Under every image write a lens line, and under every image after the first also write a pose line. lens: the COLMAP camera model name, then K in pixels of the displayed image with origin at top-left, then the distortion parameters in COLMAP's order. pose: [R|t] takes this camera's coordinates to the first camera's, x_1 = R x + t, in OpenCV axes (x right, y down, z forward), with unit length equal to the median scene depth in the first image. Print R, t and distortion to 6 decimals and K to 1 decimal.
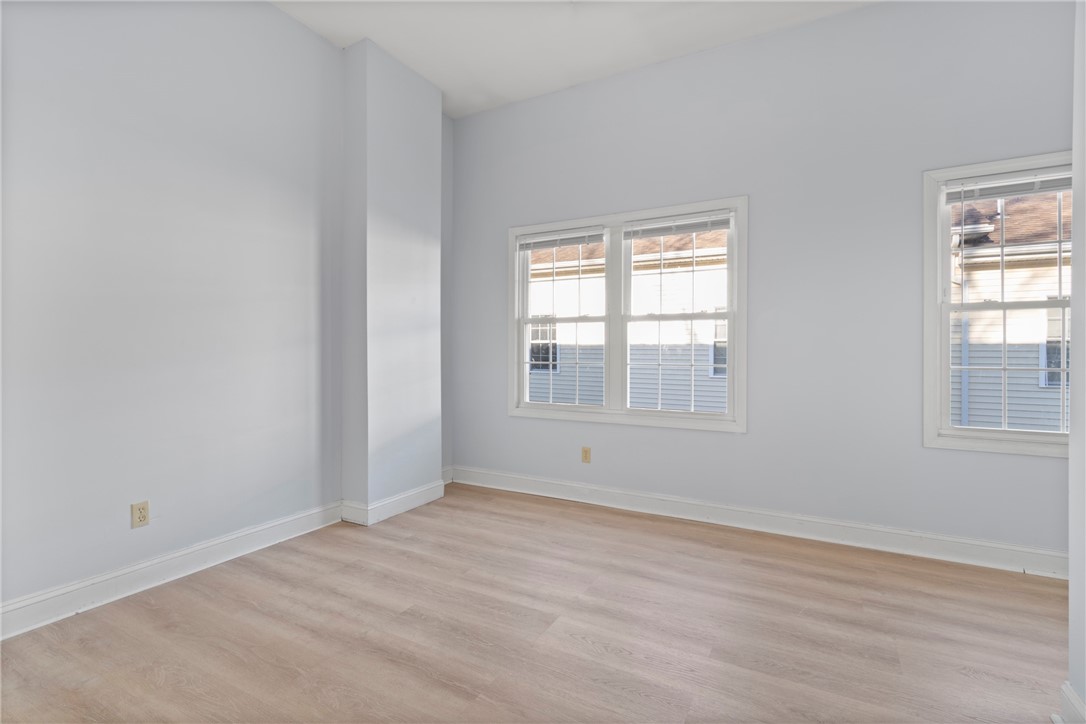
lens RADIAL K [[498.9, 0, 539.9], [0, 498.9, 353.1], [0, 0, 1]] dist [0.002691, -0.001381]
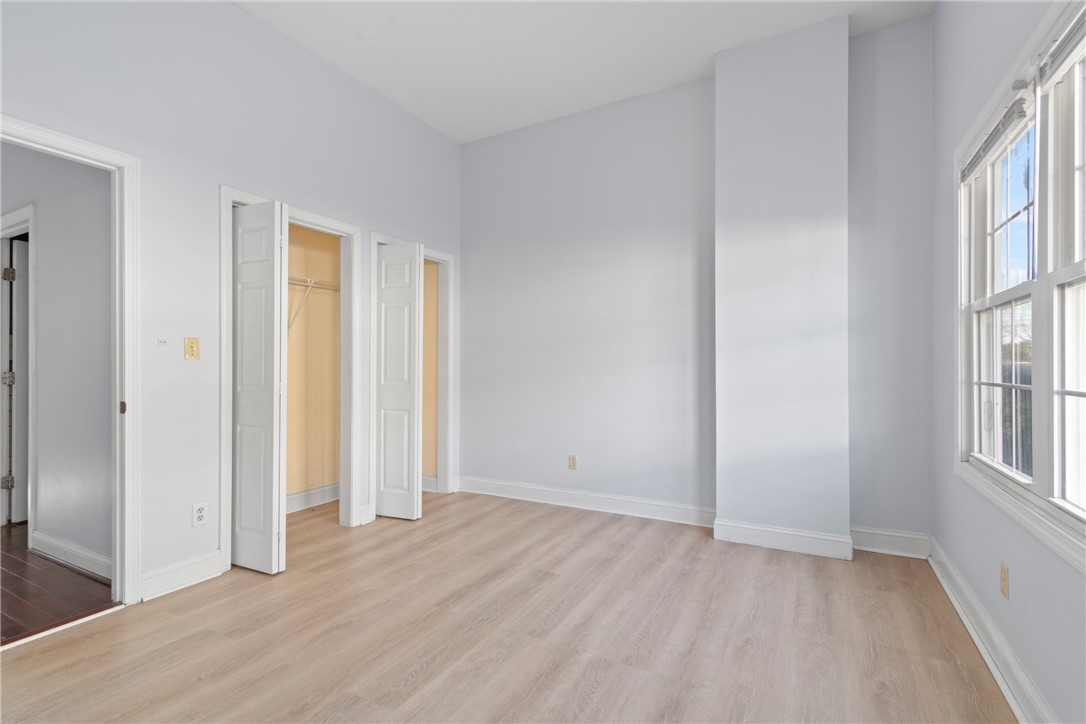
lens RADIAL K [[498.9, 0, 543.5], [0, 498.9, 361.6], [0, 0, 1]] dist [0.002691, -0.001381]
pose [[0.003552, -0.015075, -0.999880, 0.763595], [0.000342, 0.999886, -0.015074, 0.006623], [0.999994, -0.000289, 0.003557, 0.759375]]
